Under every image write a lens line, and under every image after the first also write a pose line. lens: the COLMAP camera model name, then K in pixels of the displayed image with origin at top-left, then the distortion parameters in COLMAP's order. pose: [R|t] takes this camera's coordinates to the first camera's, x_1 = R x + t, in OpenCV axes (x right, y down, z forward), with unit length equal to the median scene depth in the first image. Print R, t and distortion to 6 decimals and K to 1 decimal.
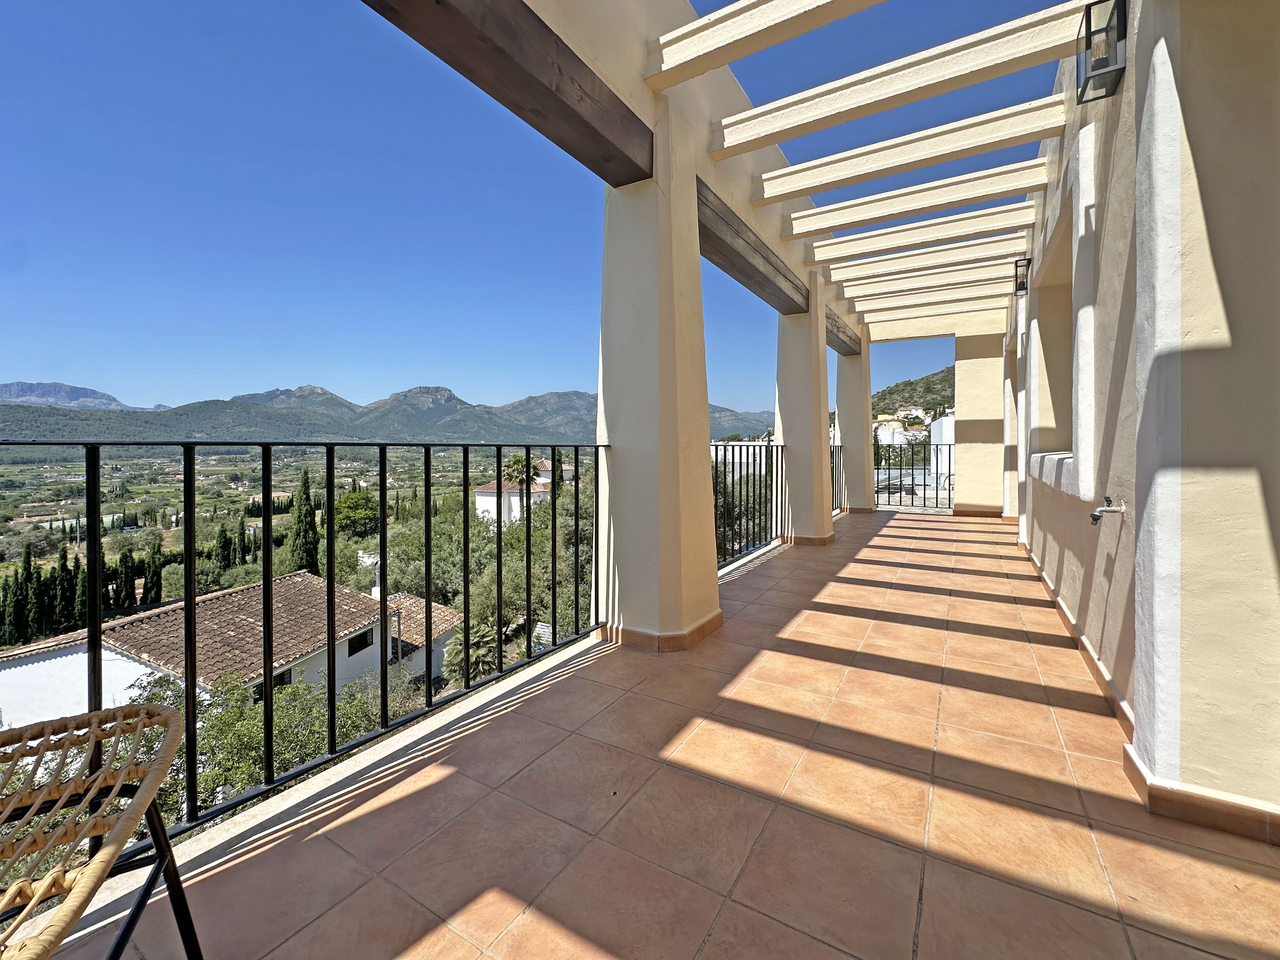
lens RADIAL K [[516.3, 0, 640.0], [0, 516.3, 480.0], [0, 0, 1]] dist [-0.000030, -0.000020]
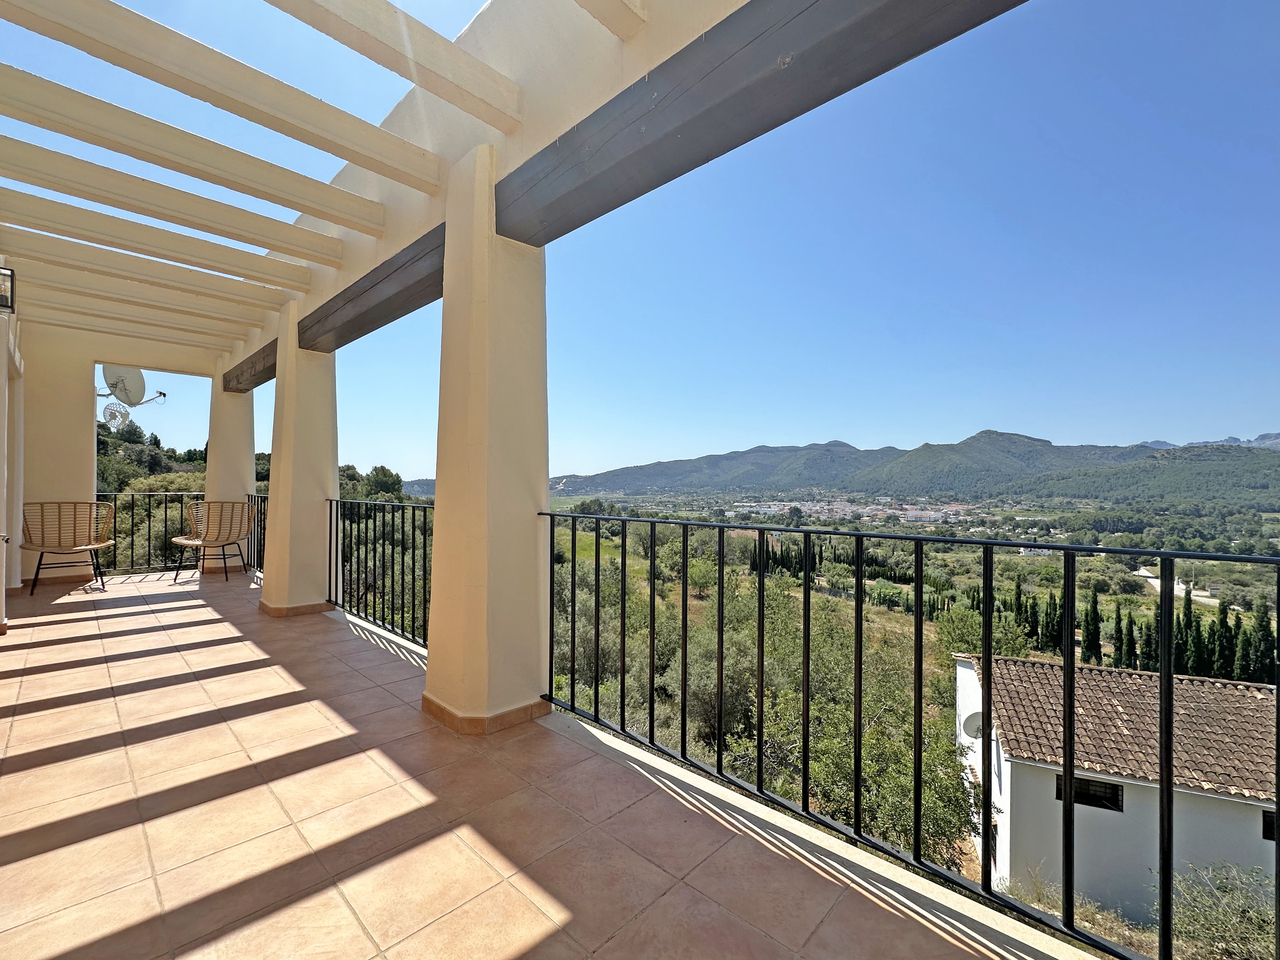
lens RADIAL K [[548.4, 0, 640.0], [0, 548.4, 480.0], [0, 0, 1]] dist [-0.000178, -0.000064]
pose [[-0.207732, -0.013035, -0.978099, 0.728519], [-0.073902, 0.997263, 0.002405, -0.128098], [0.975390, 0.072783, -0.208126, 1.069723]]
